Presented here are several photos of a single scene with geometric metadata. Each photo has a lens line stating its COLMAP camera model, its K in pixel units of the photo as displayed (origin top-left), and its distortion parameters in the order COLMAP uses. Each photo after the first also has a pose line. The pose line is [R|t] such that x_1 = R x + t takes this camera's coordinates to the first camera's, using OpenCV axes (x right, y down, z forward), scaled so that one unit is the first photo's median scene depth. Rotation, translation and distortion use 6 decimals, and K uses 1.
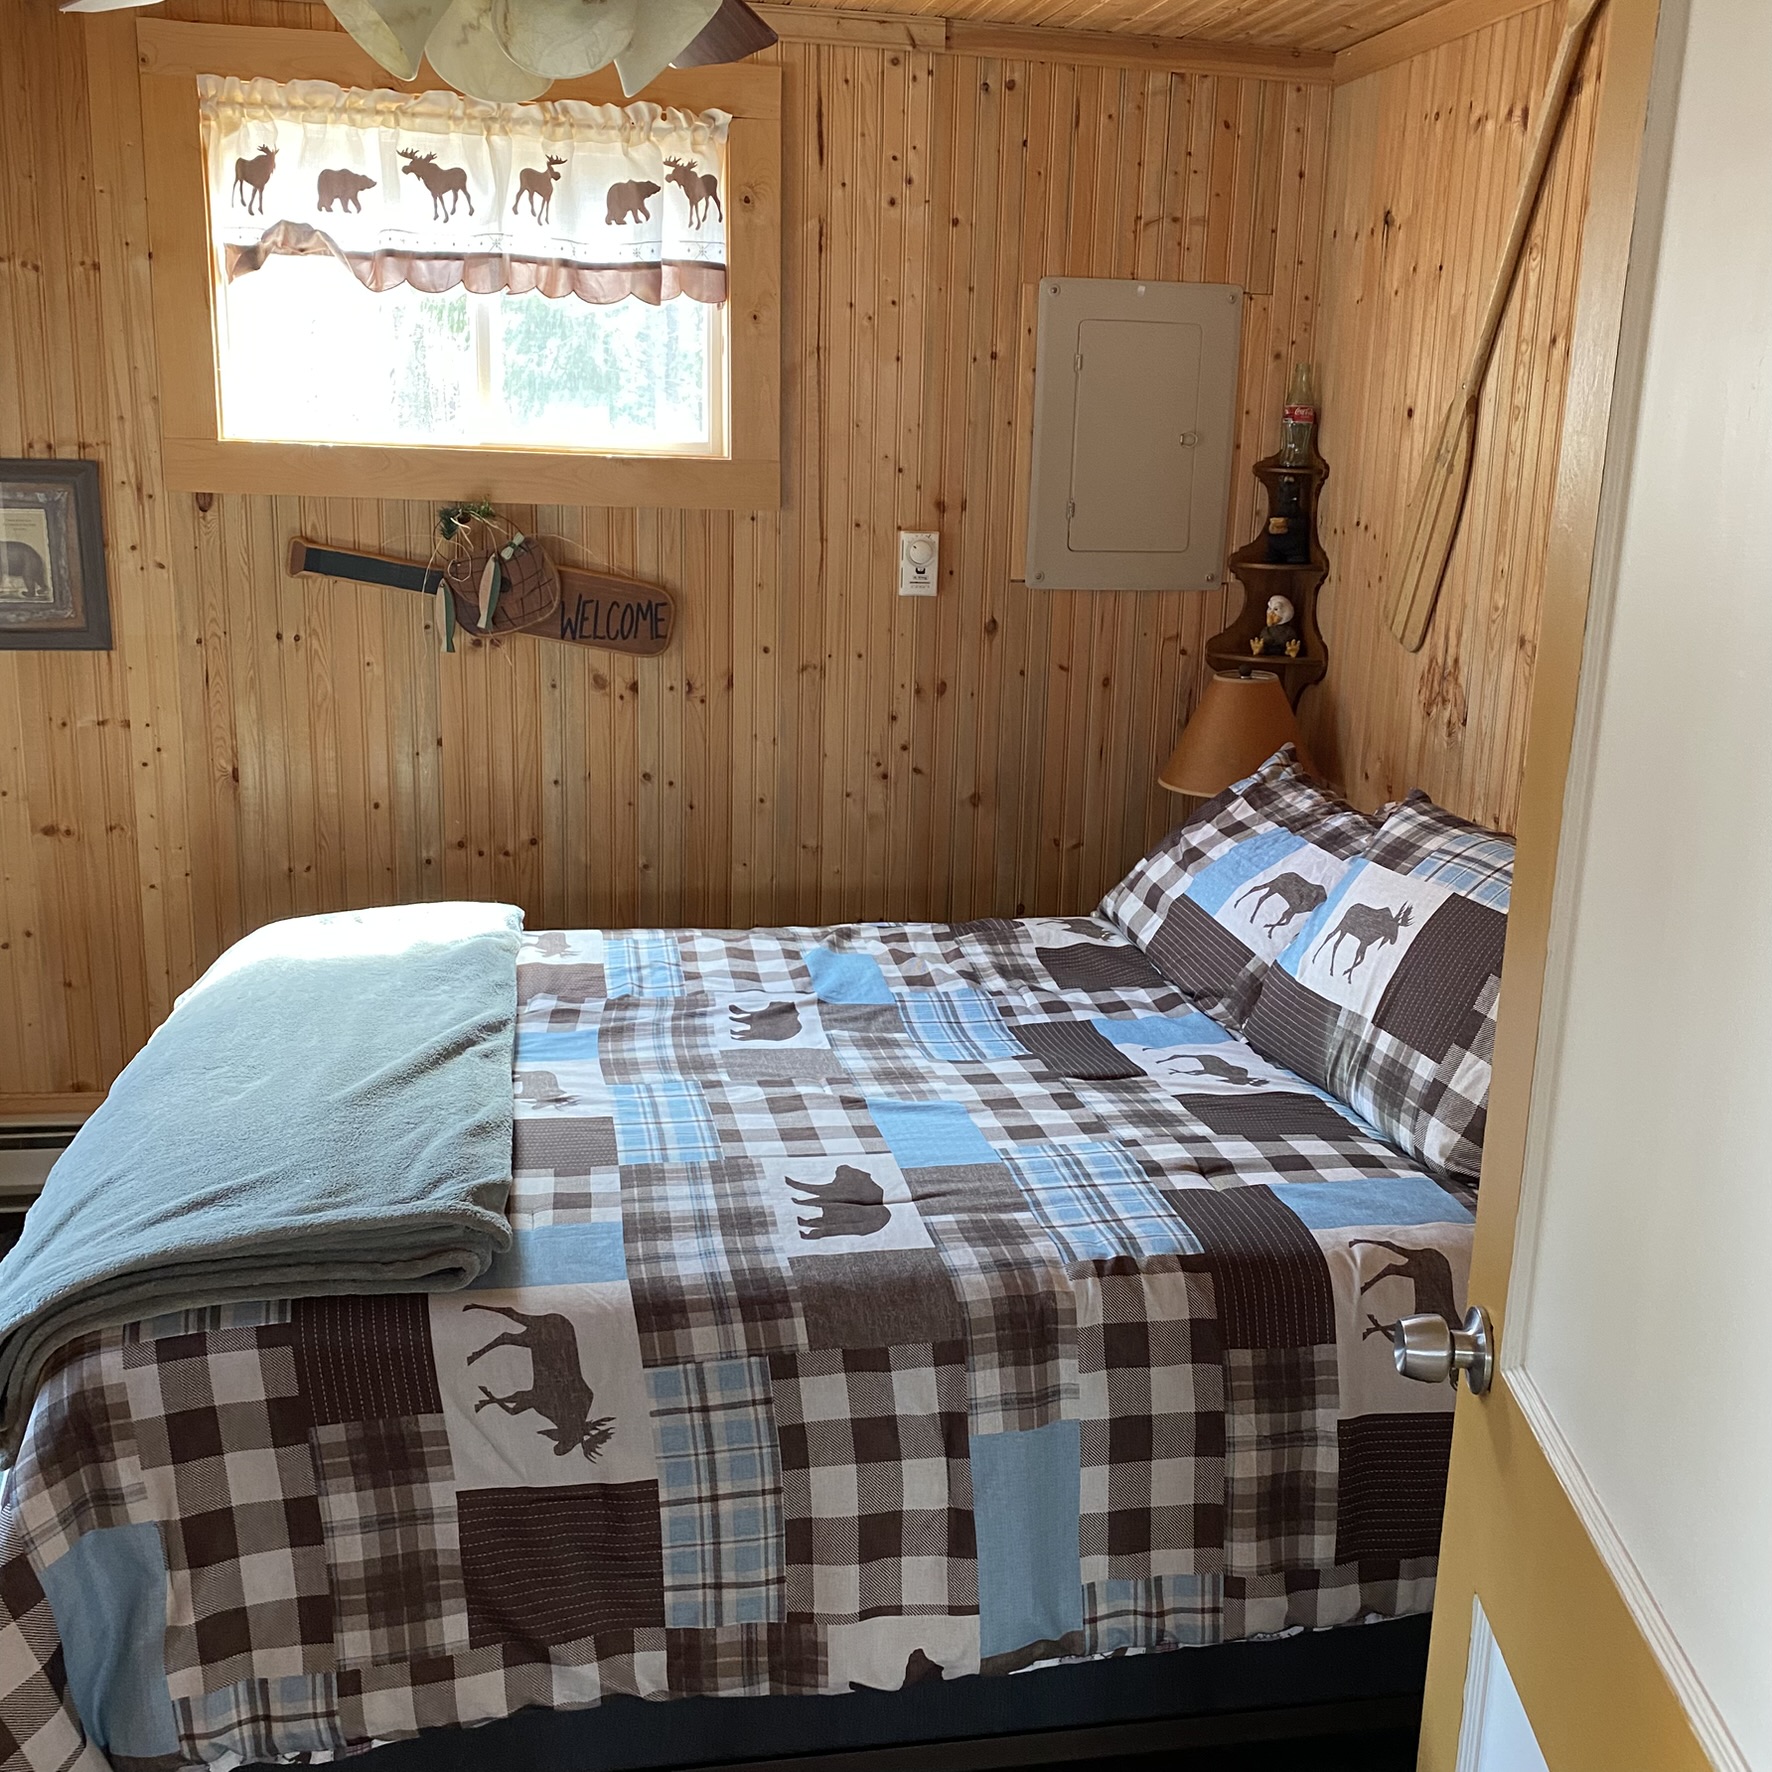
lens RADIAL K [[1845.5, 0, 880.5], [0, 1845.5, 883.4], [0, 0, 1]] dist [-0.006983, 0.000000]
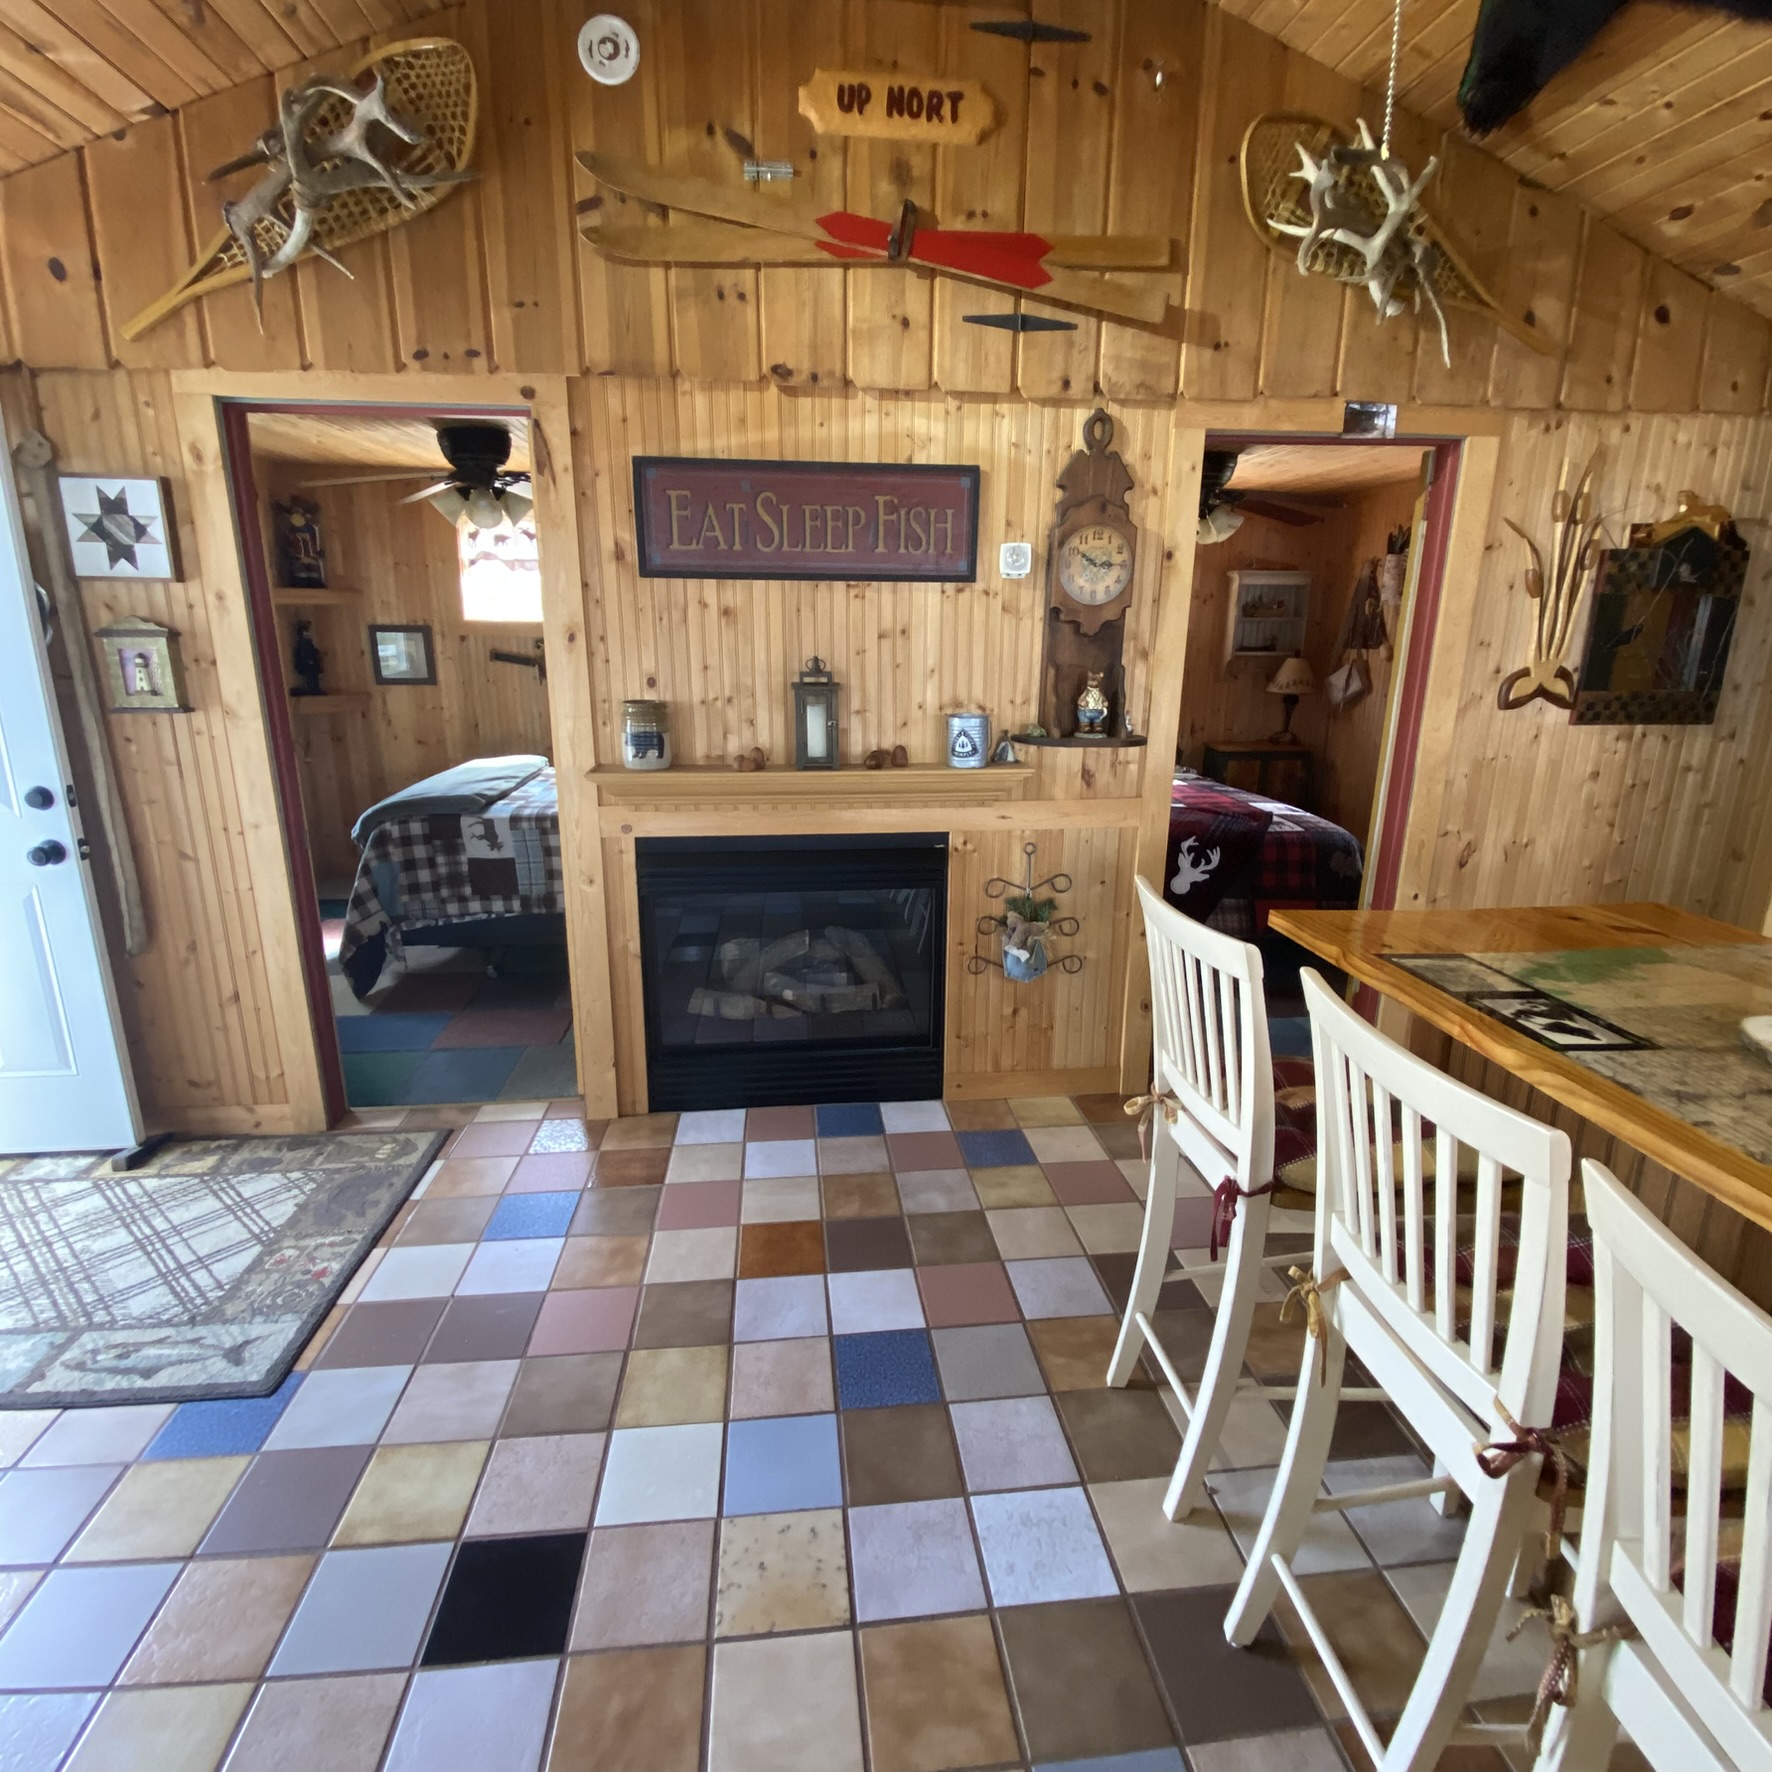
lens RADIAL K [[956.7, 0, 889.7], [0, 956.7, 888.7], [0, 0, 1]] dist [0.004884, -0.003270]
pose [[0.998057, 0.004896, -0.062121, 0.898390], [-0.002932, 0.999494, 0.031665, 0.325407], [0.062244, -0.031422, 0.997566, -1.184265]]
